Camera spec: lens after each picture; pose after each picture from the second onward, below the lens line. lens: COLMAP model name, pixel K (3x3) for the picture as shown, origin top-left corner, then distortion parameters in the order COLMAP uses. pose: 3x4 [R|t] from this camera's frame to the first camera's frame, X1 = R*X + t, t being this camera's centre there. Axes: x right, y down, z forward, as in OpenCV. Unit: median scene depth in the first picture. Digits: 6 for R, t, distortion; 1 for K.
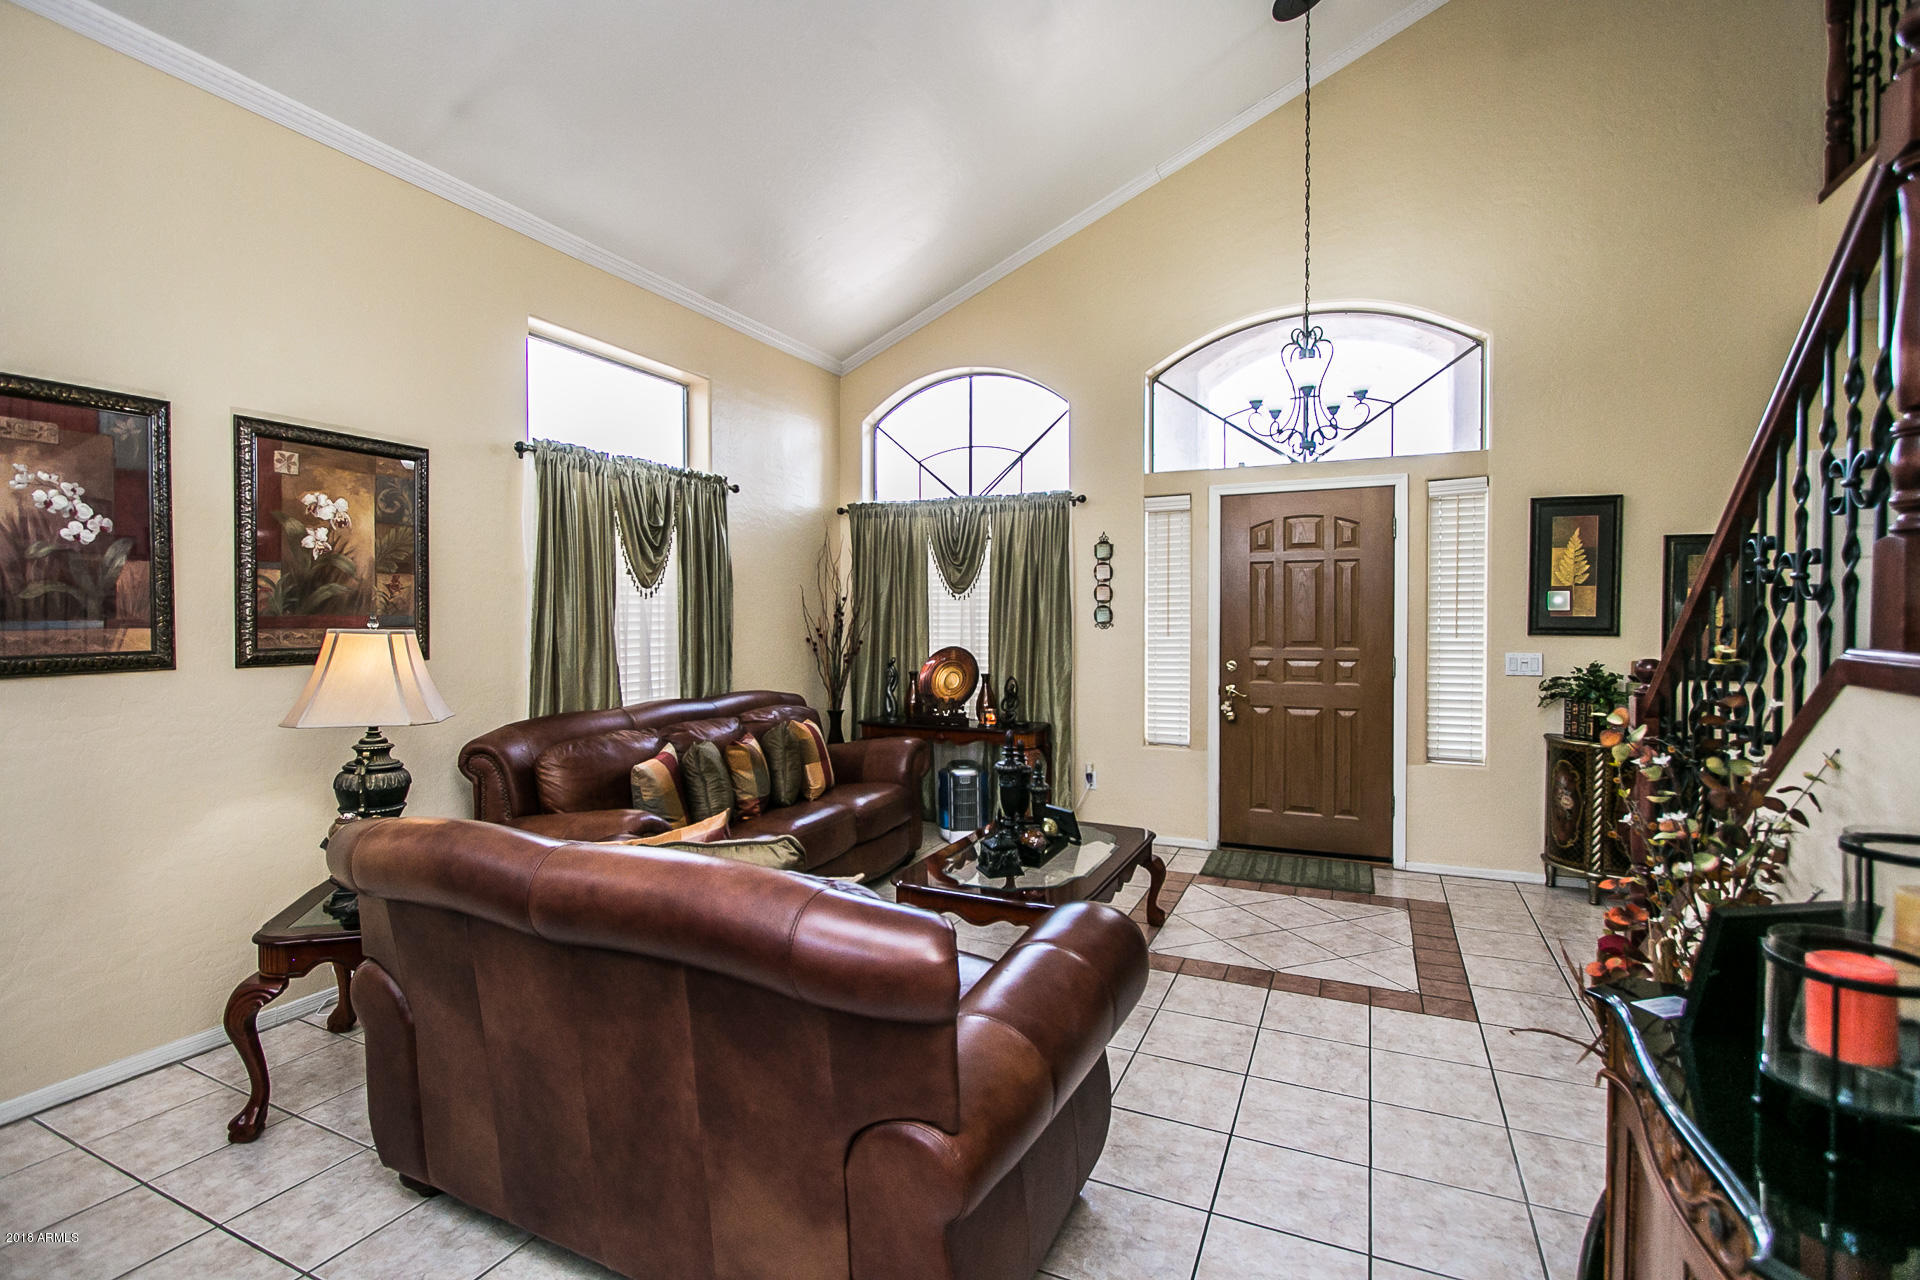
lens RADIAL K [[905.8, 0, 926.6], [0, 905.8, 635.3], [0, 0, 1]] dist [-0.004912, -0.000093]
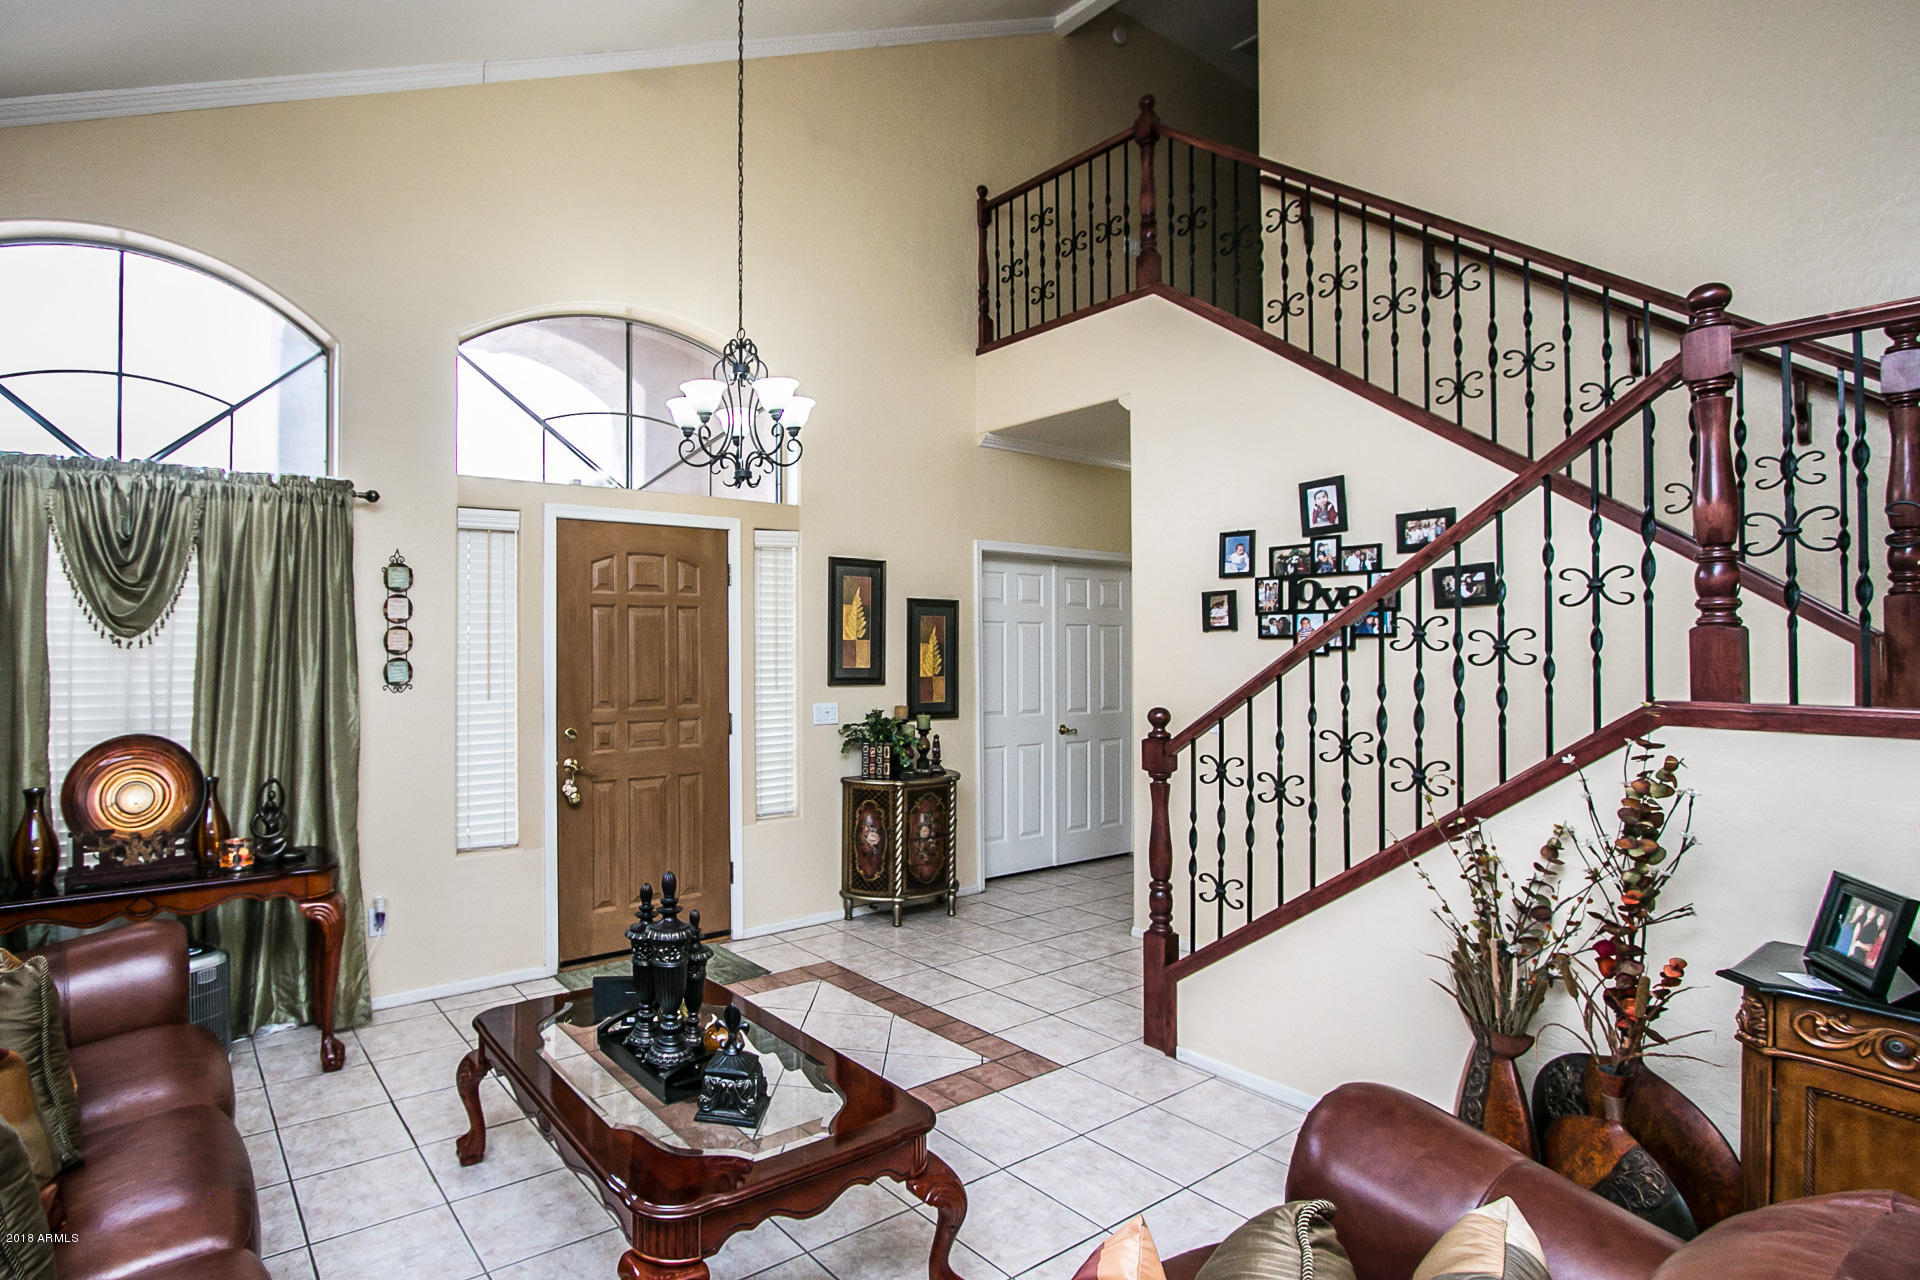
lens RADIAL K [[979.1, 0, 820.3], [0, 979.1, 641.1], [0, 0, 1]] dist [-0.025463, 0.000185]
pose [[0.494829, 0.007158, 0.868961, -0.310254], [0.017984, 0.999668, -0.018476, -0.029212], [-0.868804, 0.024770, 0.494535, 0.409625]]
